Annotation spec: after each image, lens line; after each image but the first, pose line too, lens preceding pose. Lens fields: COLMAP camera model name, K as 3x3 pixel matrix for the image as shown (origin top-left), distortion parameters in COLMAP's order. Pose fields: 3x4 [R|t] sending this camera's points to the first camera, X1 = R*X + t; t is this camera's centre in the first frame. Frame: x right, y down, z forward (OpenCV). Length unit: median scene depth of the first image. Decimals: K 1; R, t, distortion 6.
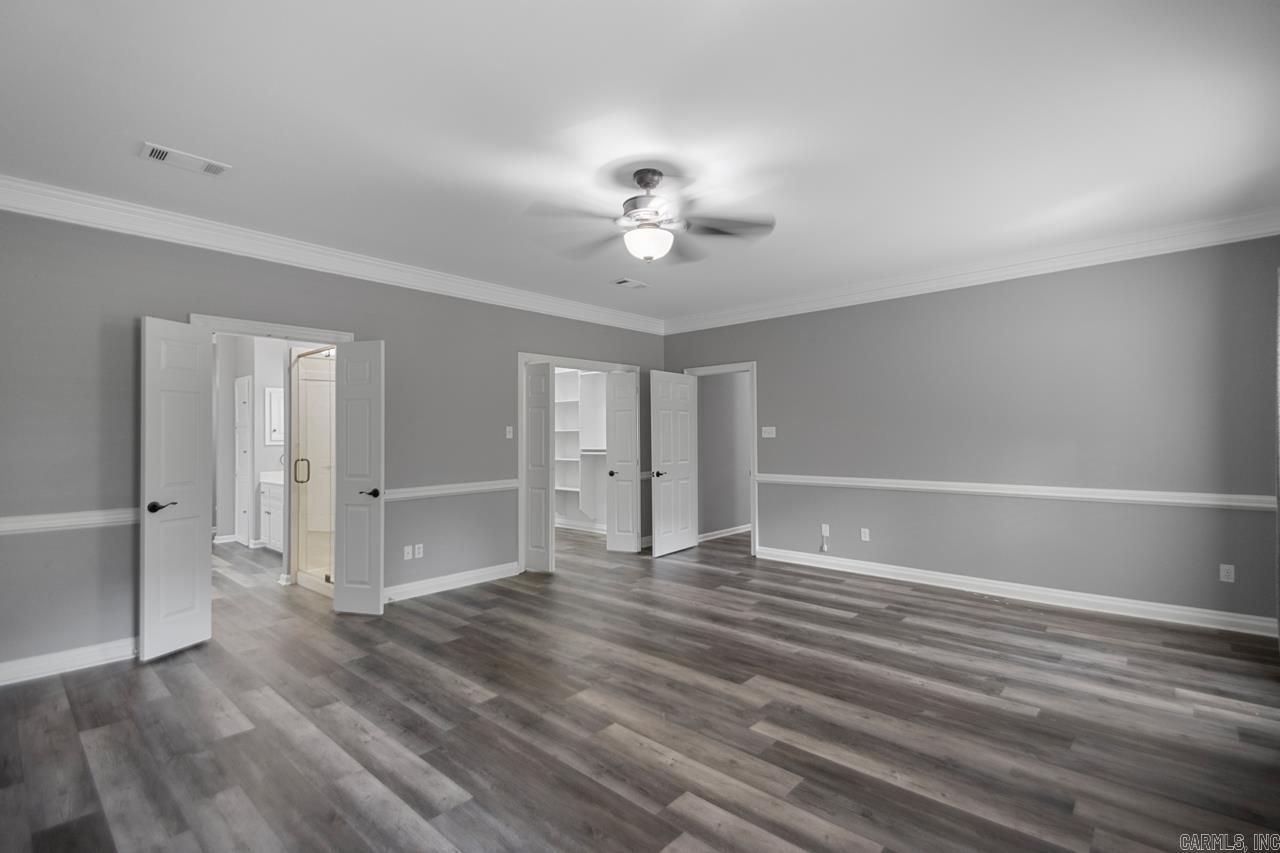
lens RADIAL K [[594.6, 0, 651.0], [0, 594.6, 428.9], [0, 0, 1]] dist [0.042584, -0.026512]
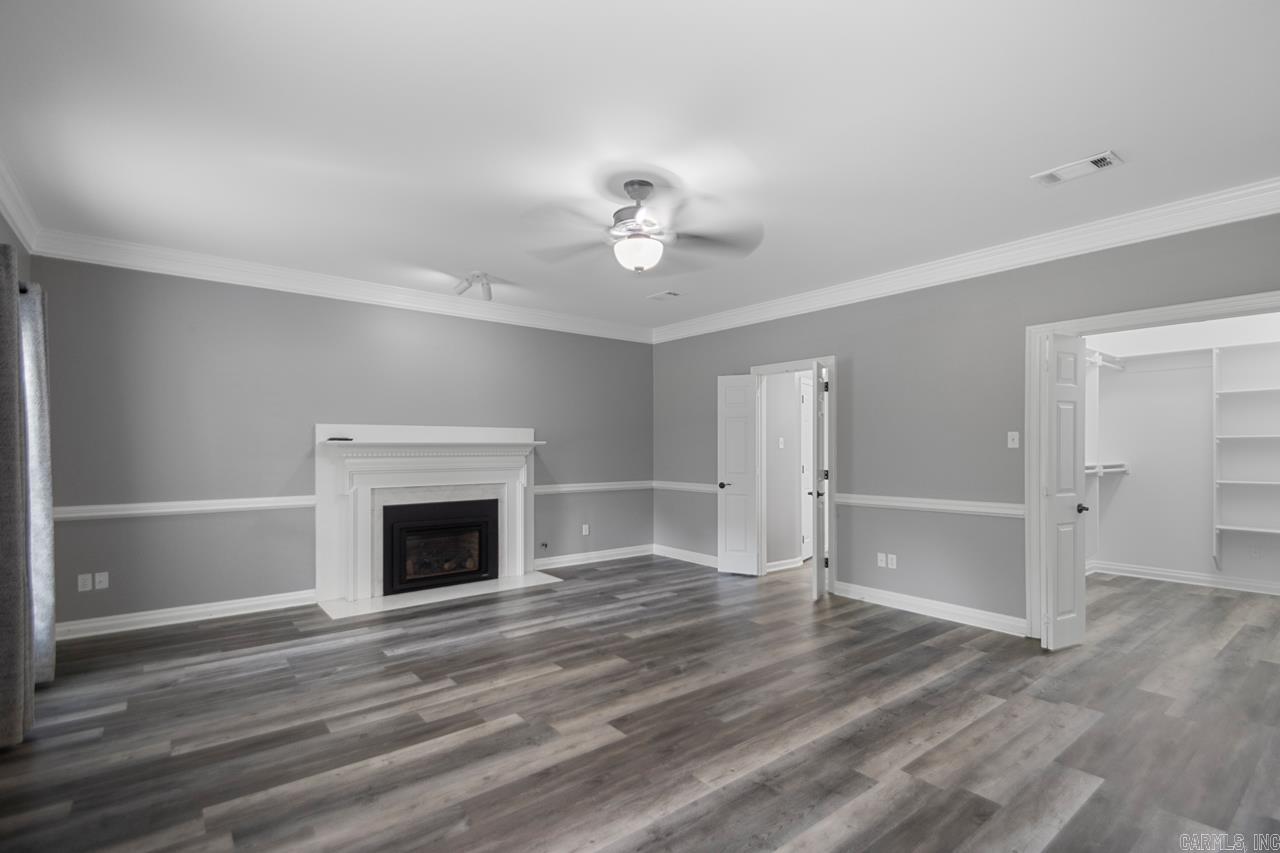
lens RADIAL K [[588.5, 0, 639.1], [0, 588.5, 446.6], [0, 0, 1]] dist [0.054381, -0.034340]
pose [[-0.158050, 0.008885, -0.987391, 0.999683], [0.013058, 0.999891, 0.006907, 0.005733], [0.987345, -0.011802, -0.158149, 1.170039]]
